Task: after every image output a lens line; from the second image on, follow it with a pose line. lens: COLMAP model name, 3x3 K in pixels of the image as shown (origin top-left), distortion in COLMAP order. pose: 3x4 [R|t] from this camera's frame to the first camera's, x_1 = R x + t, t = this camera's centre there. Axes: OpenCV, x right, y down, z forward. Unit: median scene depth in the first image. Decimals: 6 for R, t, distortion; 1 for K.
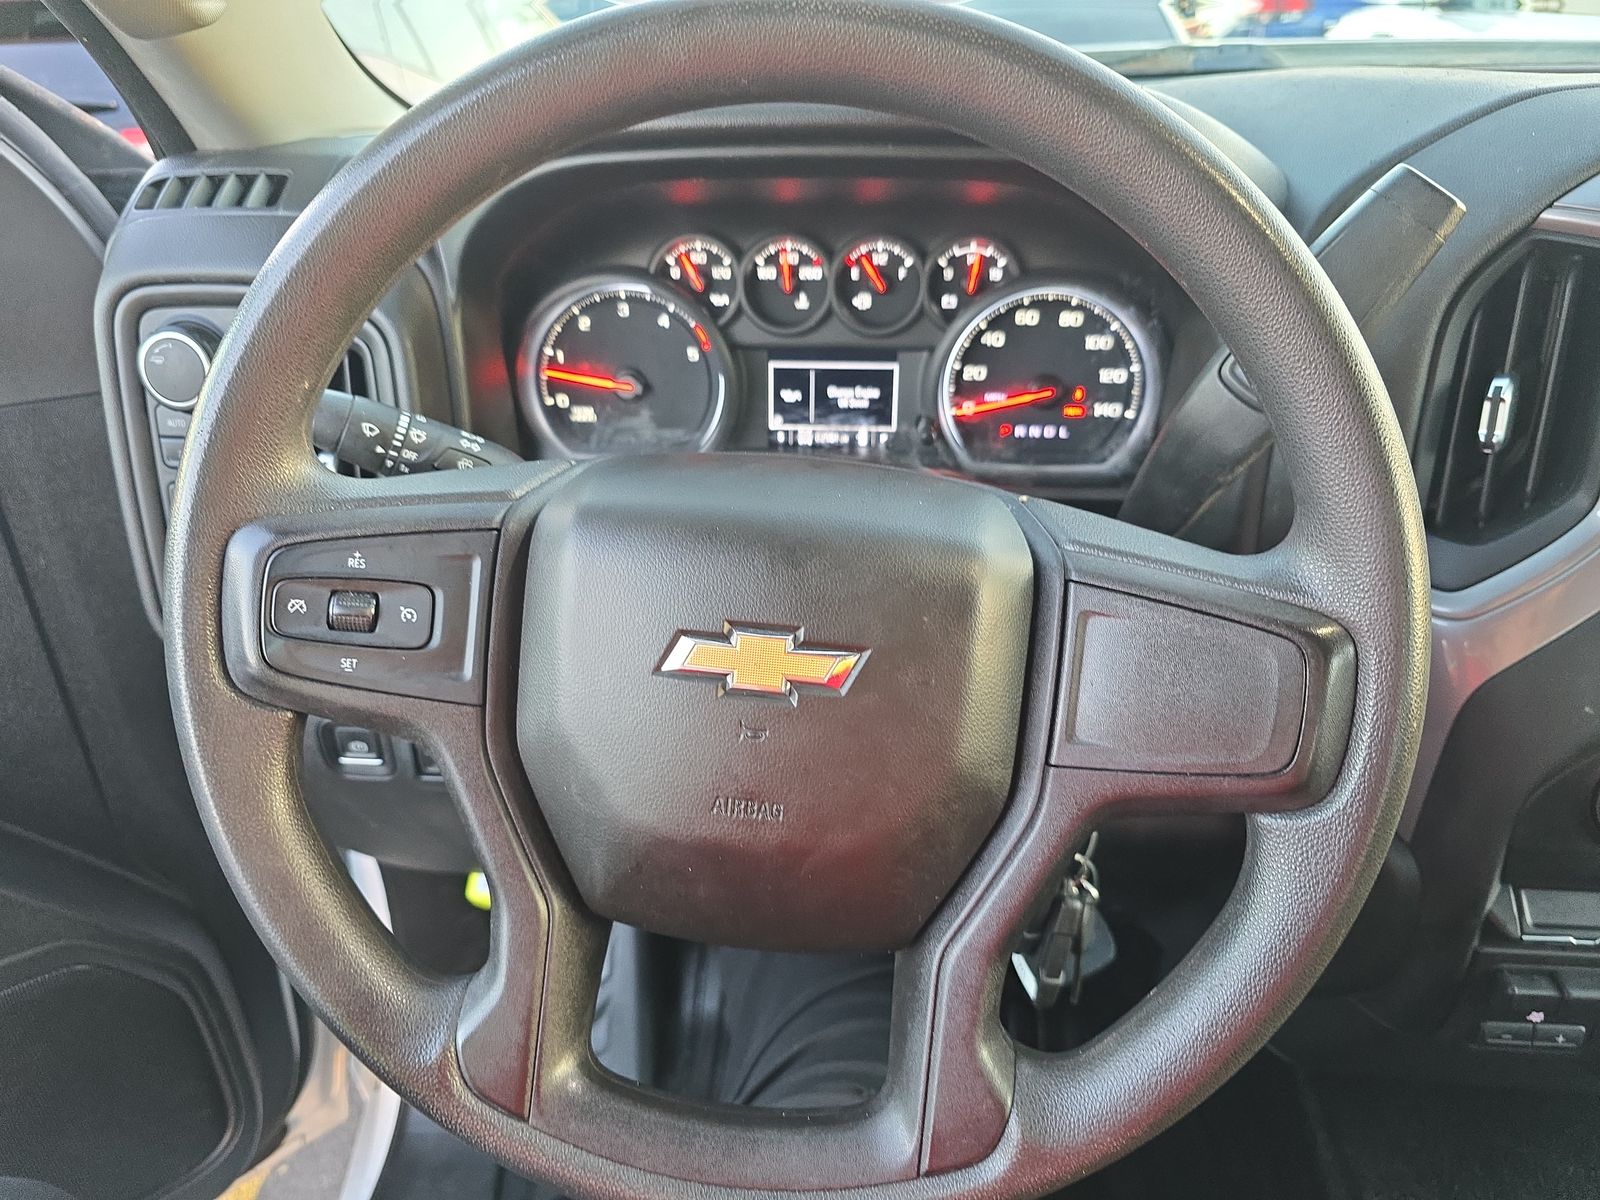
lens RADIAL K [[1072.0, 0, 754.6], [0, 1072.0, 600.2], [0, 0, 1]] dist [0.001147, -0.027820]
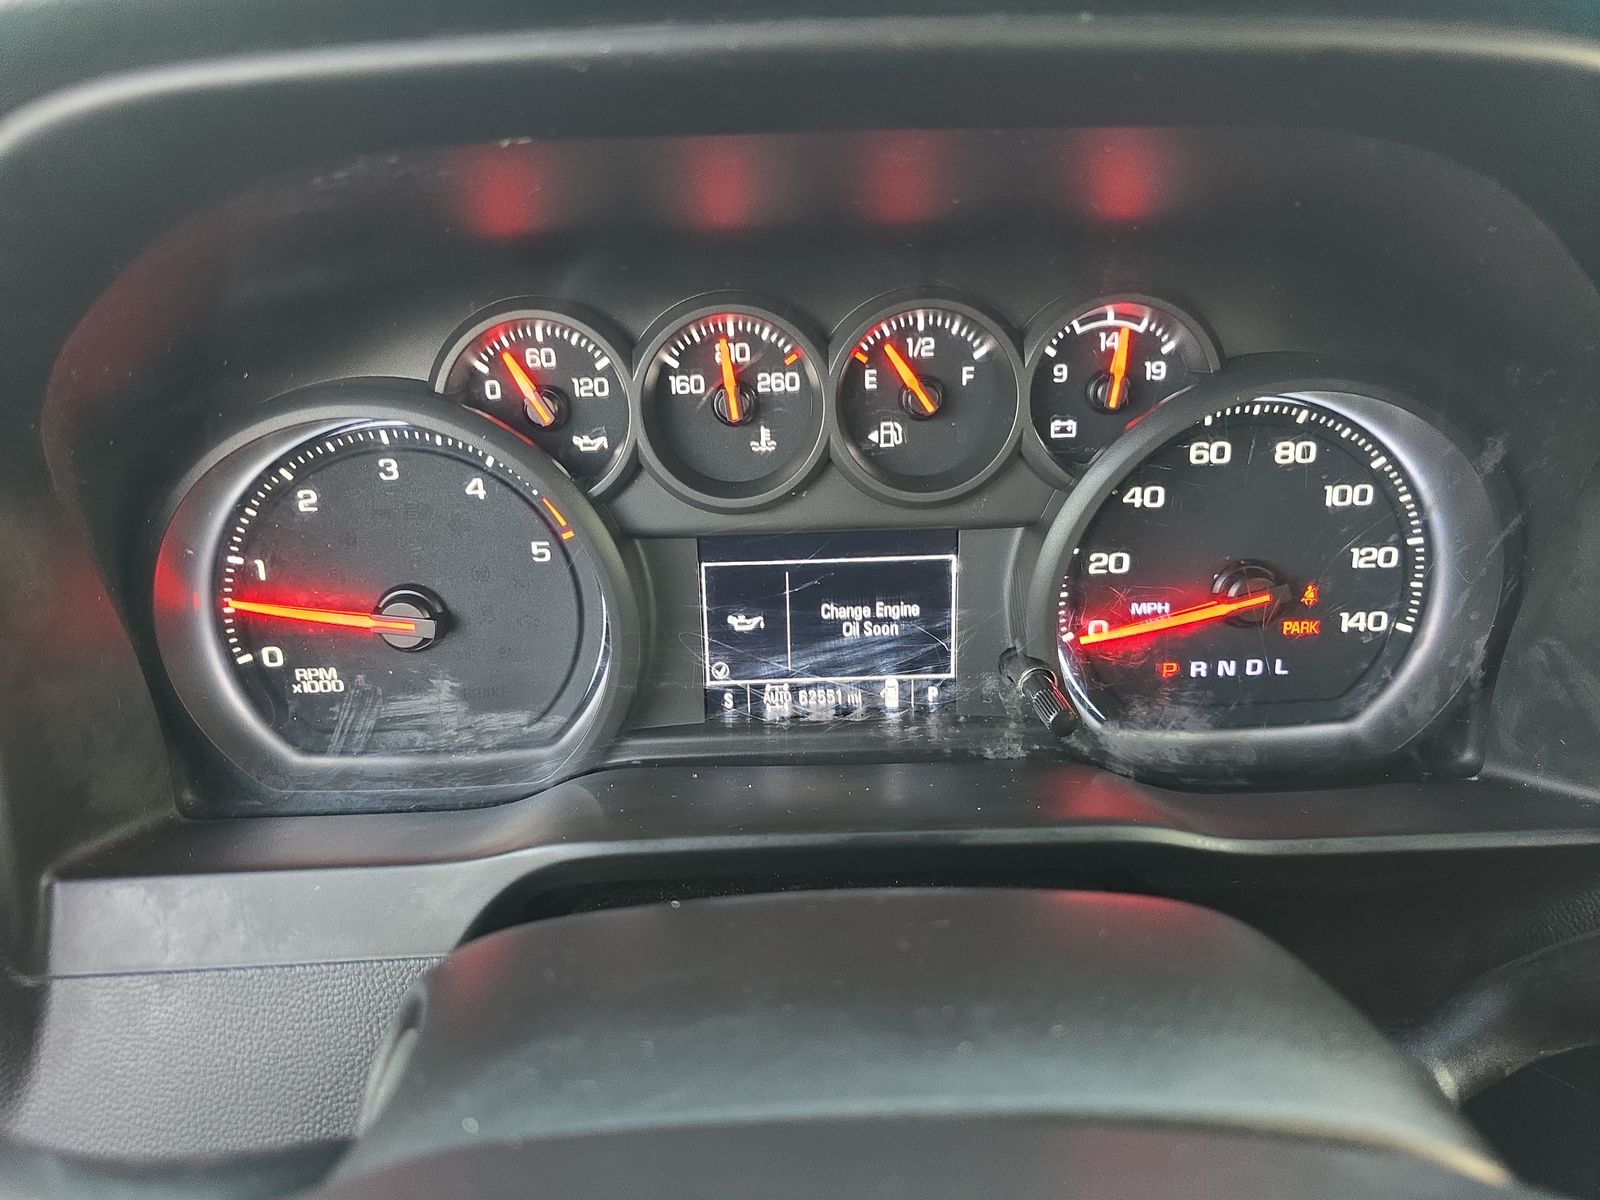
lens RADIAL K [[1072.0, 0, 754.6], [0, 1072.0, 600.2], [0, 0, 1]] dist [0.001147, -0.027820]
pose [[0.990856, -0.058922, 0.121375, -0.022498], [0.069565, 0.993915, -0.085401, -0.165432], [-0.115605, 0.093064, 0.988926, 0.529385]]
